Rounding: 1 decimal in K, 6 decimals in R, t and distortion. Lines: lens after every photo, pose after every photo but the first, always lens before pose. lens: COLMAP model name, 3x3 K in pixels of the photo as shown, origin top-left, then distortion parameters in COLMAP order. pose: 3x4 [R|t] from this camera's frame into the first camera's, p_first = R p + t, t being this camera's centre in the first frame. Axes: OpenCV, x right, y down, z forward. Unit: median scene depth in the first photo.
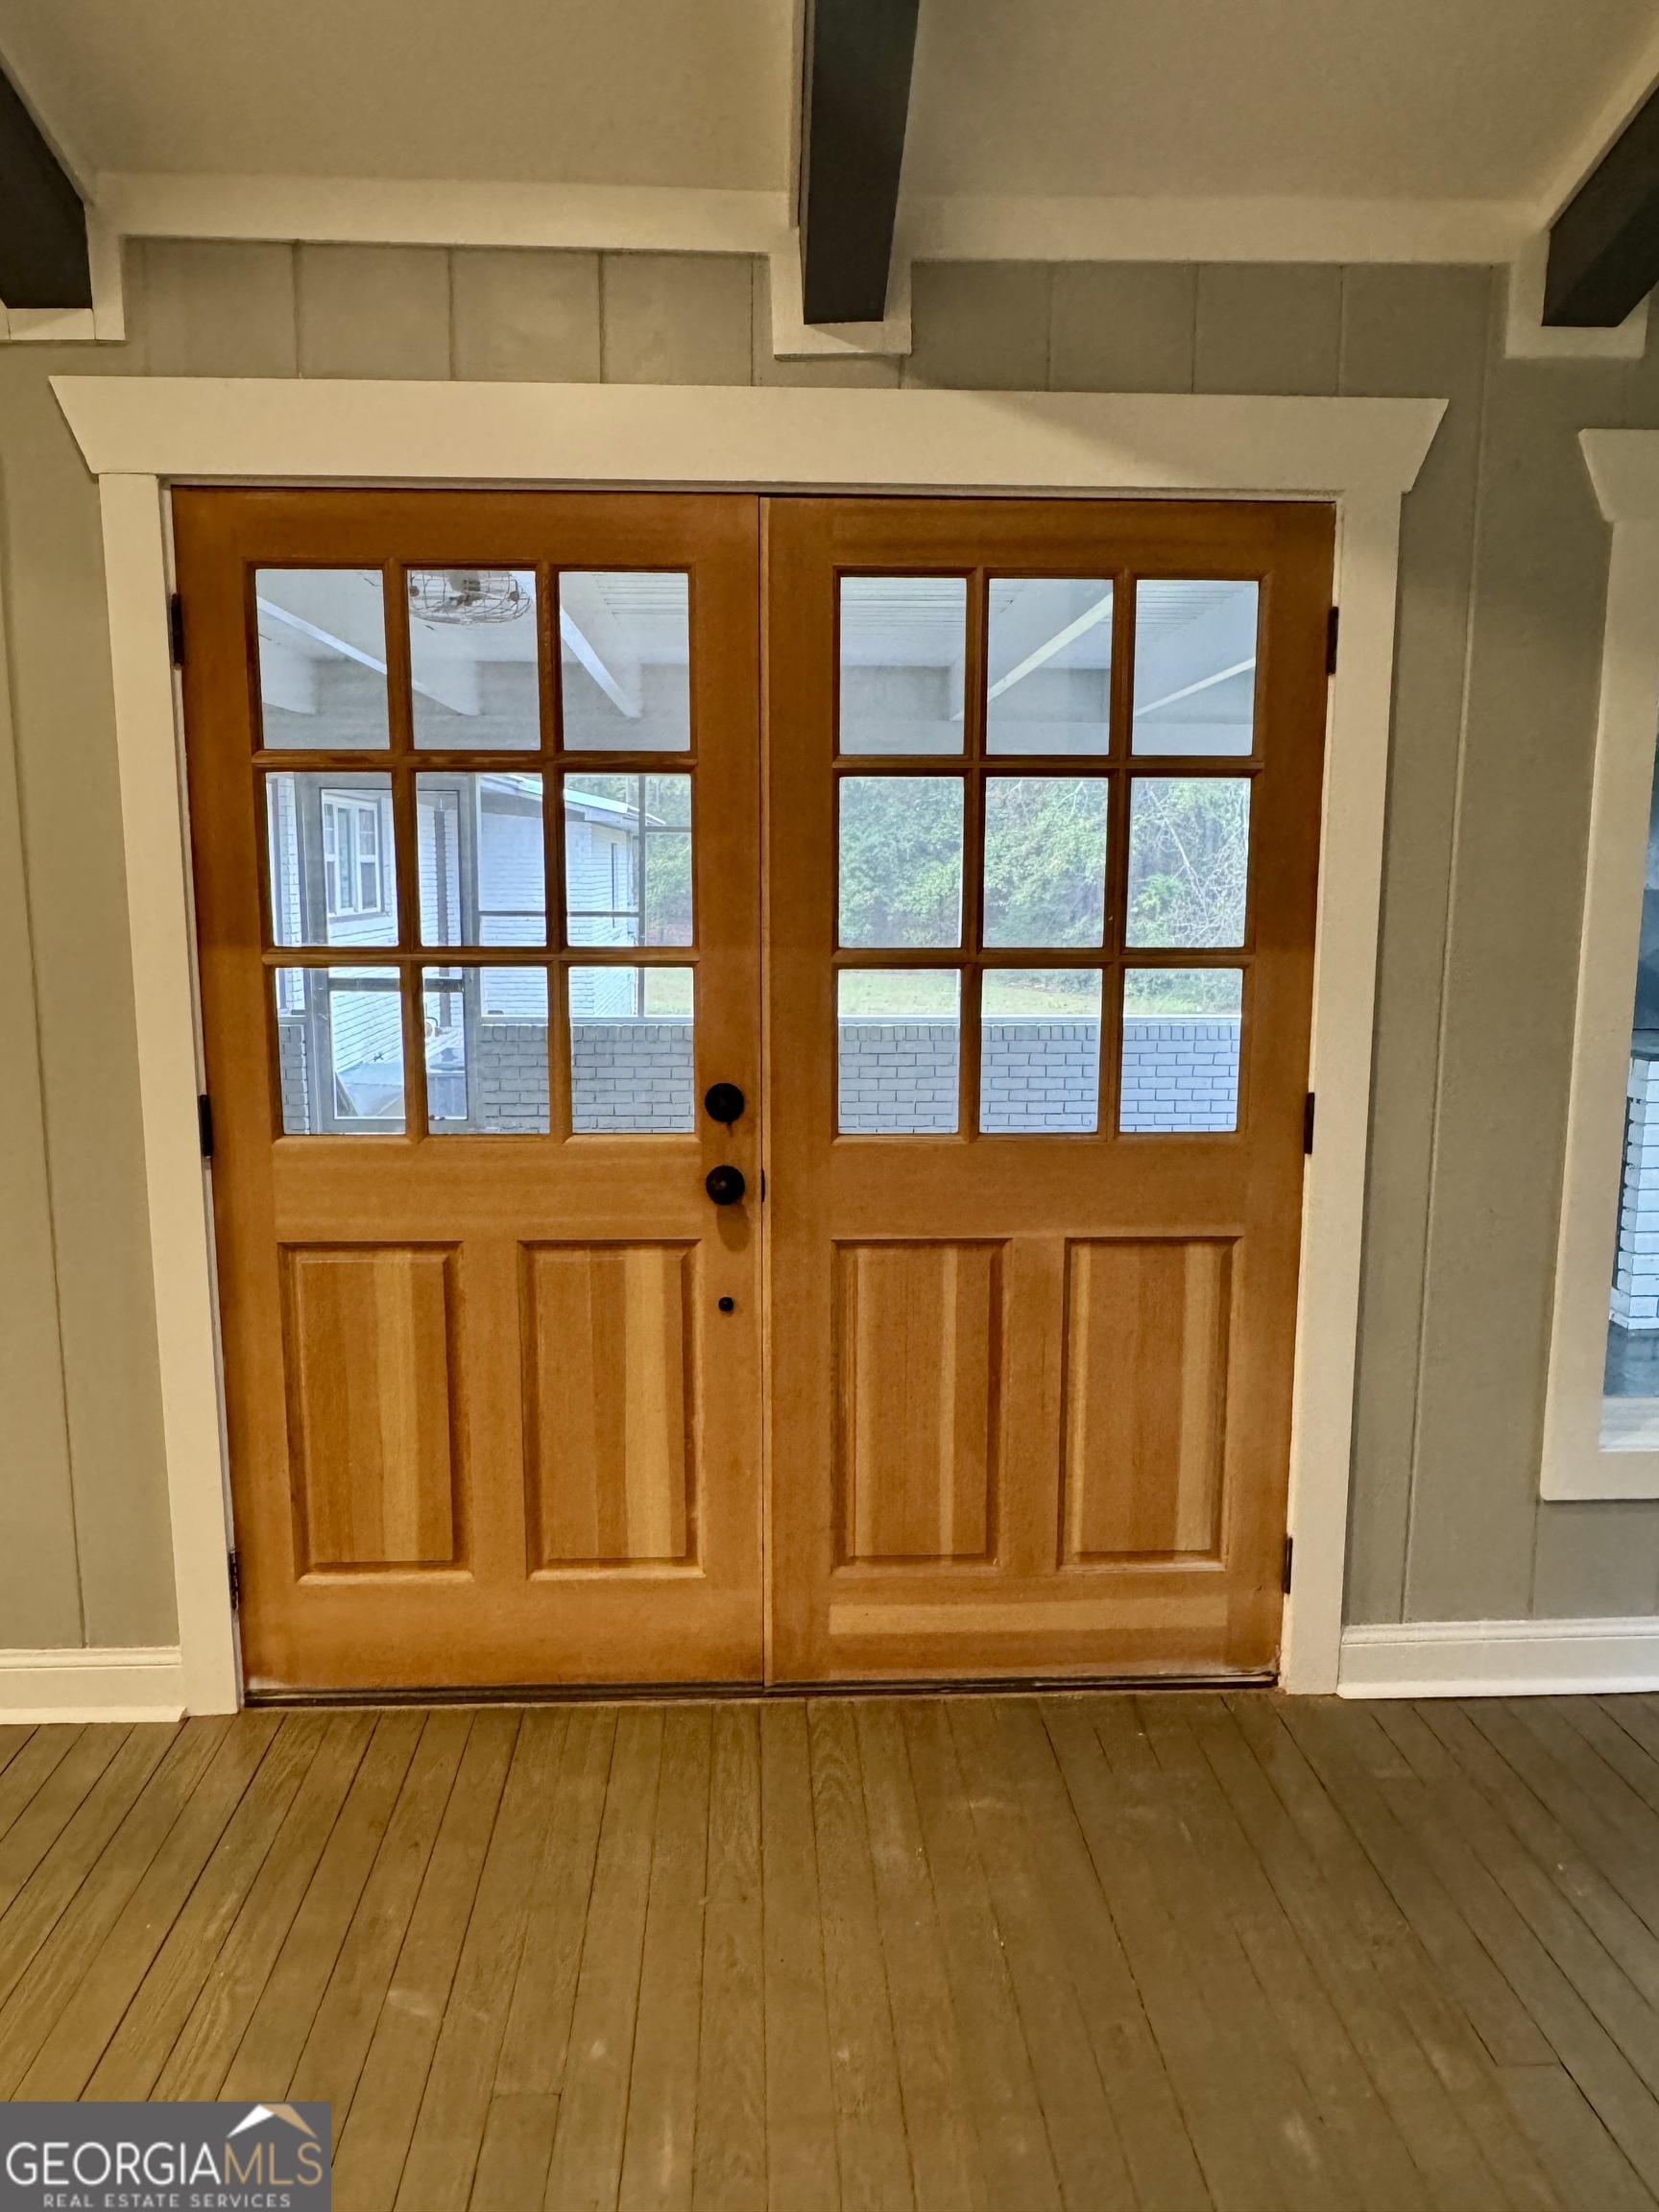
lens RADIAL K [[1542.8, 0, 829.5], [0, 1542.8, 1106.0], [0, 0, 1]] dist [0.004981, 0.001285]
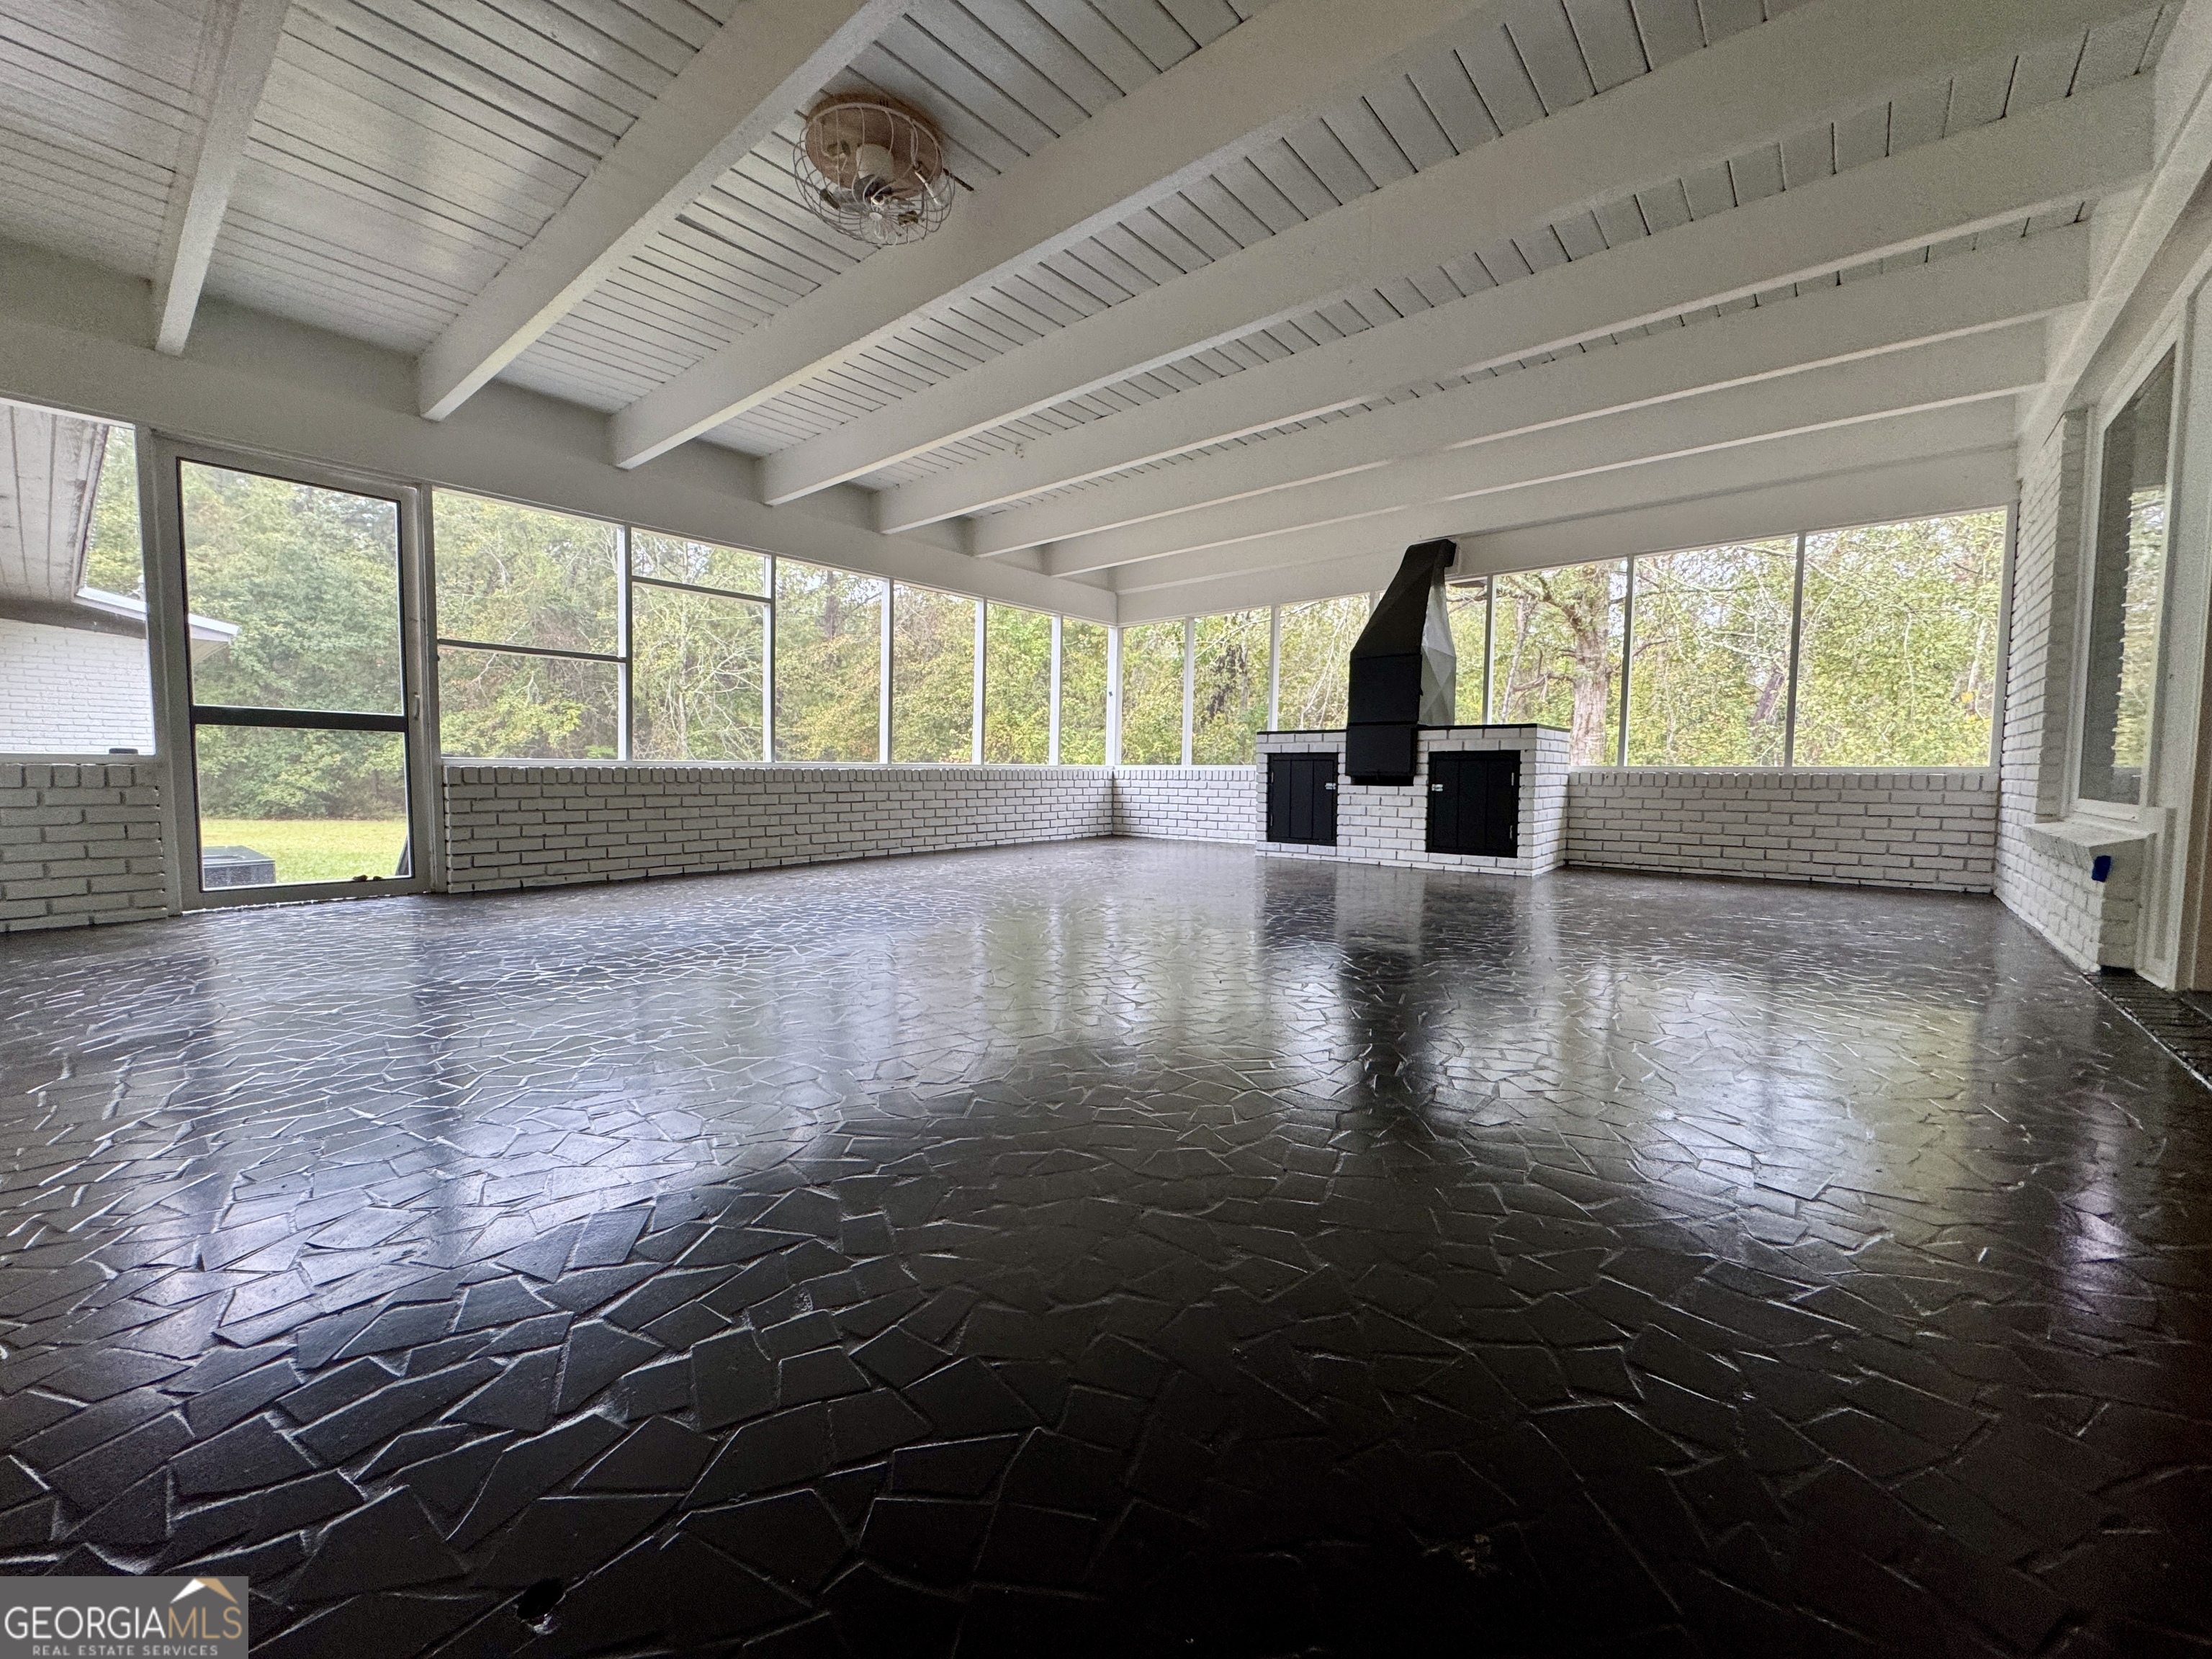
lens RADIAL K [[877.9, 0, 1106.0], [0, 877.9, 829.5], [0, 0, 1]] dist [-0.002621, 0.000395]
pose [[0.676909, -0.049695, 0.734387, -0.331830], [0.107352, 0.993715, -0.031706, 0.039622], [-0.728196, 0.100300, 0.677990, 0.374613]]
